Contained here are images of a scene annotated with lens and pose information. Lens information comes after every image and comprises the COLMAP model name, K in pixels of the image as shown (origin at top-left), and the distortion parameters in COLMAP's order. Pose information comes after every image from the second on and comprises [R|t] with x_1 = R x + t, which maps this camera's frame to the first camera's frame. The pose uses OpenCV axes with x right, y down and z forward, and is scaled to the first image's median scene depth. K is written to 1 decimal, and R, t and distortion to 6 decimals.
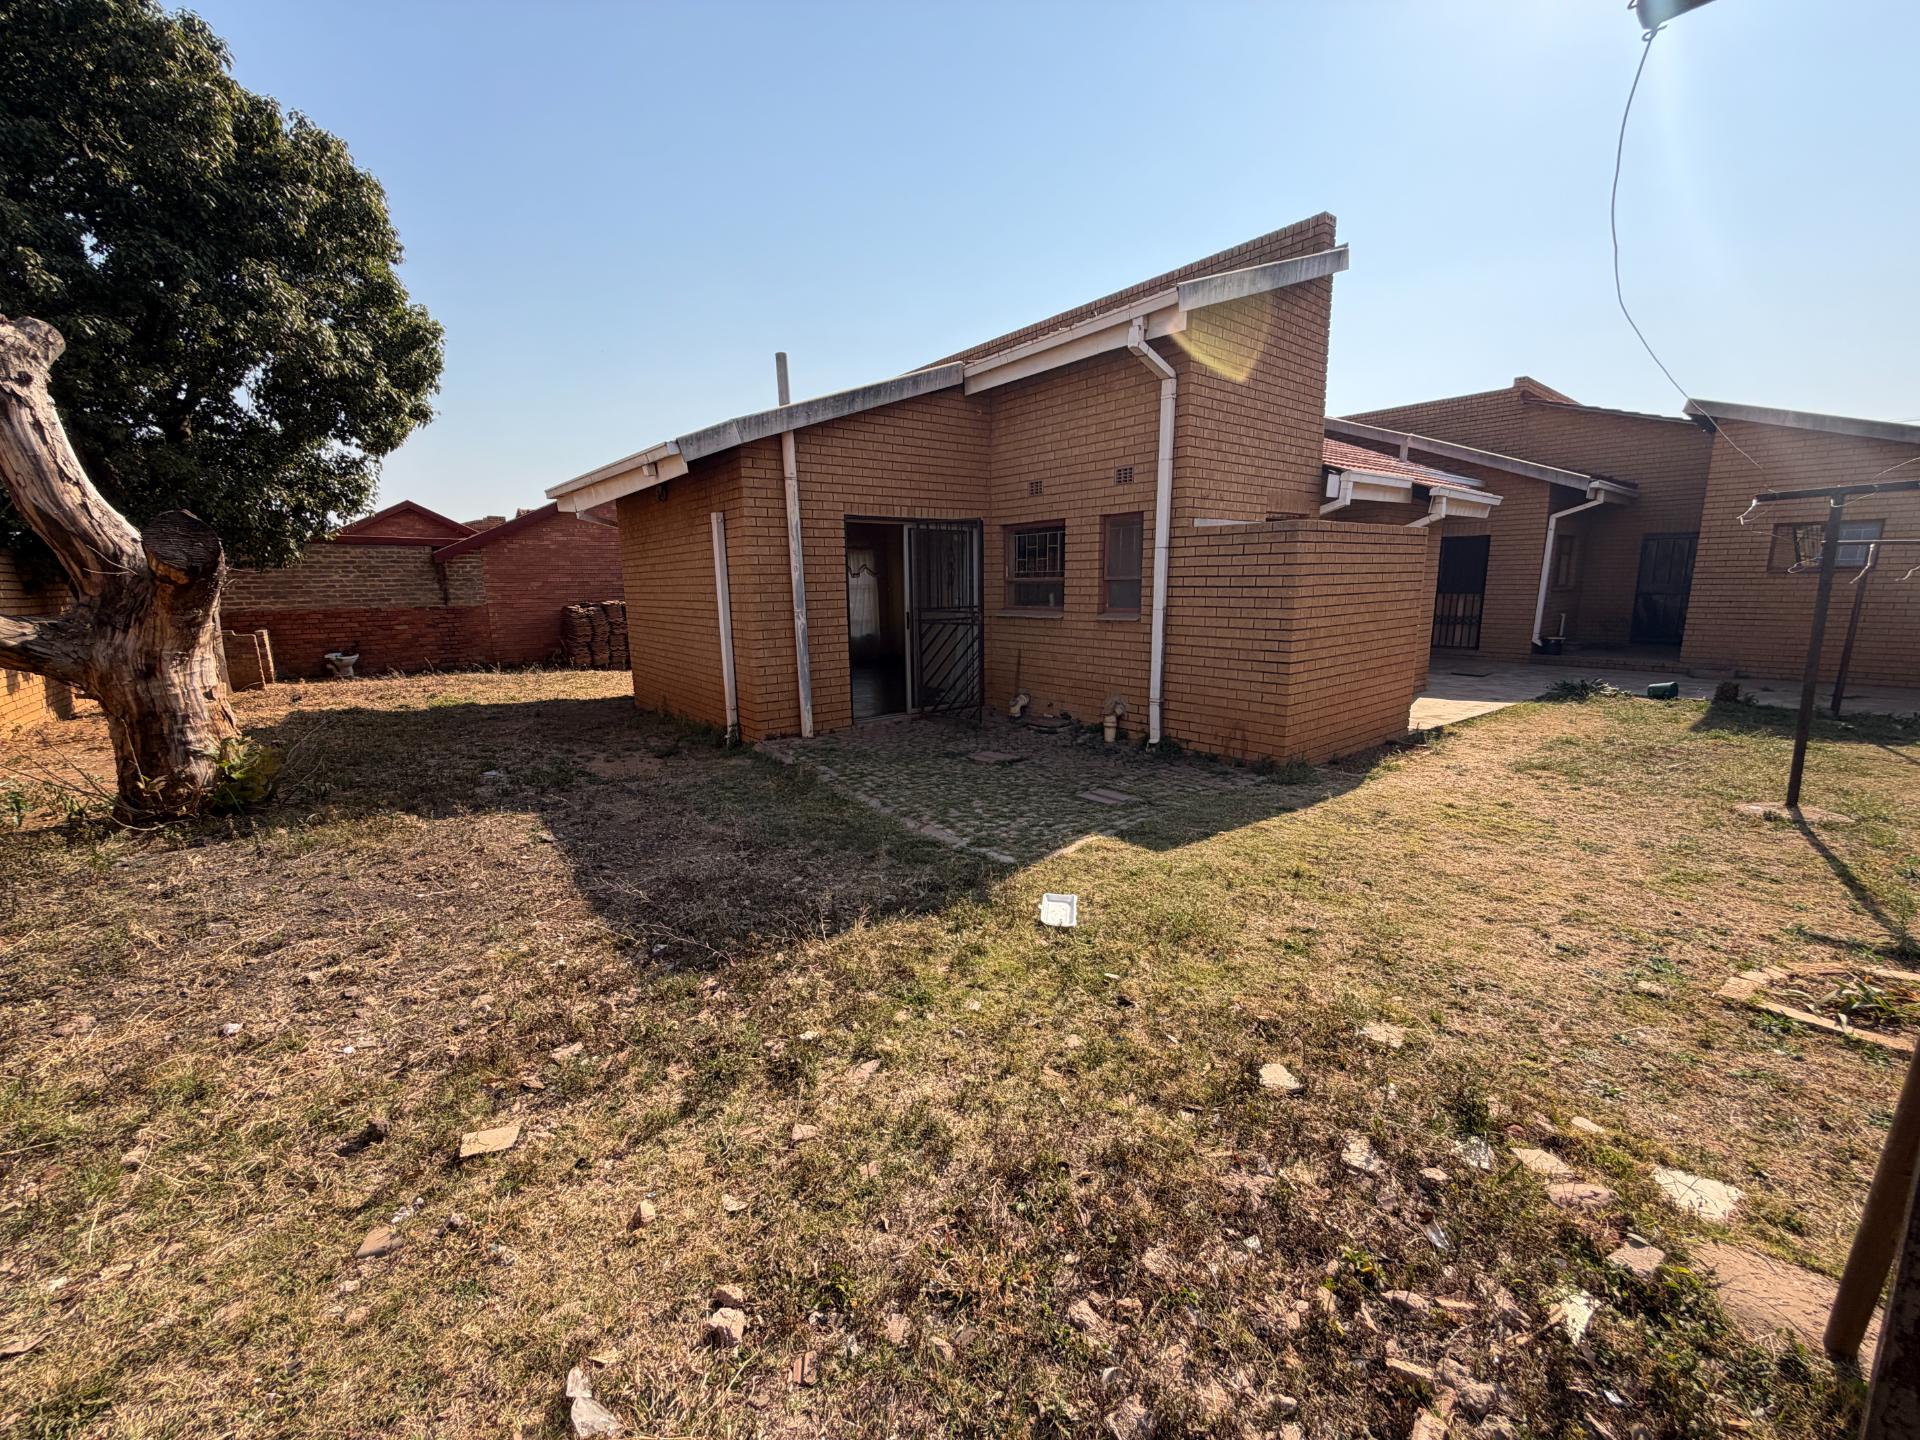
lens RADIAL K [[768.3, 0, 959.2], [0, 768.3, 721.4], [0, 0, 1]] dist [-0.000099, 0.000880]
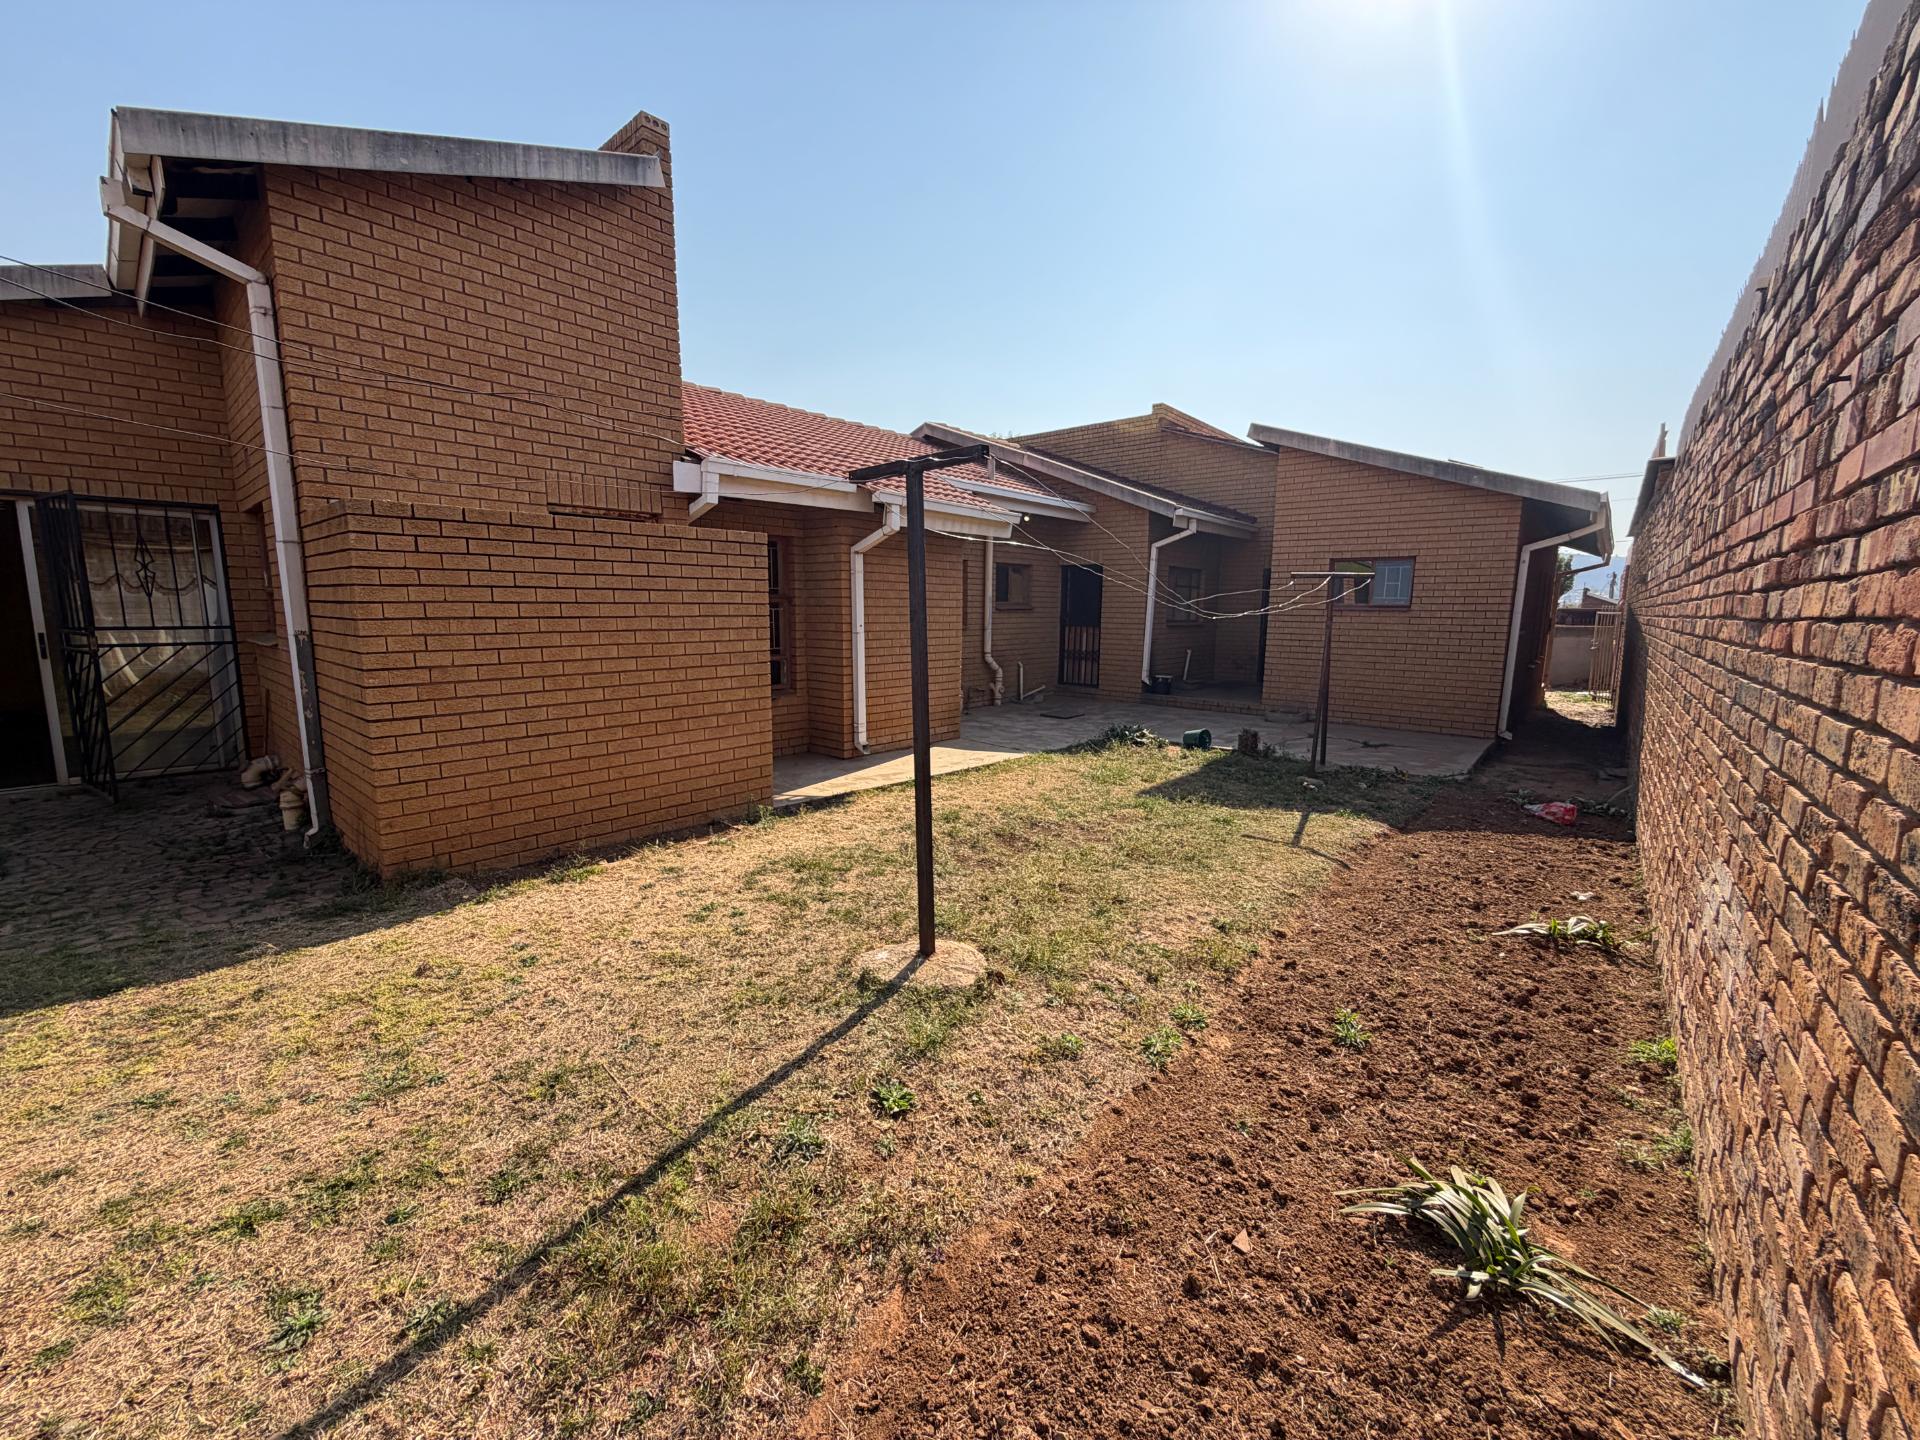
lens RADIAL K [[768.3, 0, 961.7], [0, 768.3, 721.4], [0, 0, 1]] dist [-0.000099, 0.000880]
pose [[0.985047, -0.001406, 0.172282, 0.477462], [0.007642, 0.999339, -0.035537, -0.029257], [-0.172118, 0.036322, 0.984406, 0.167329]]
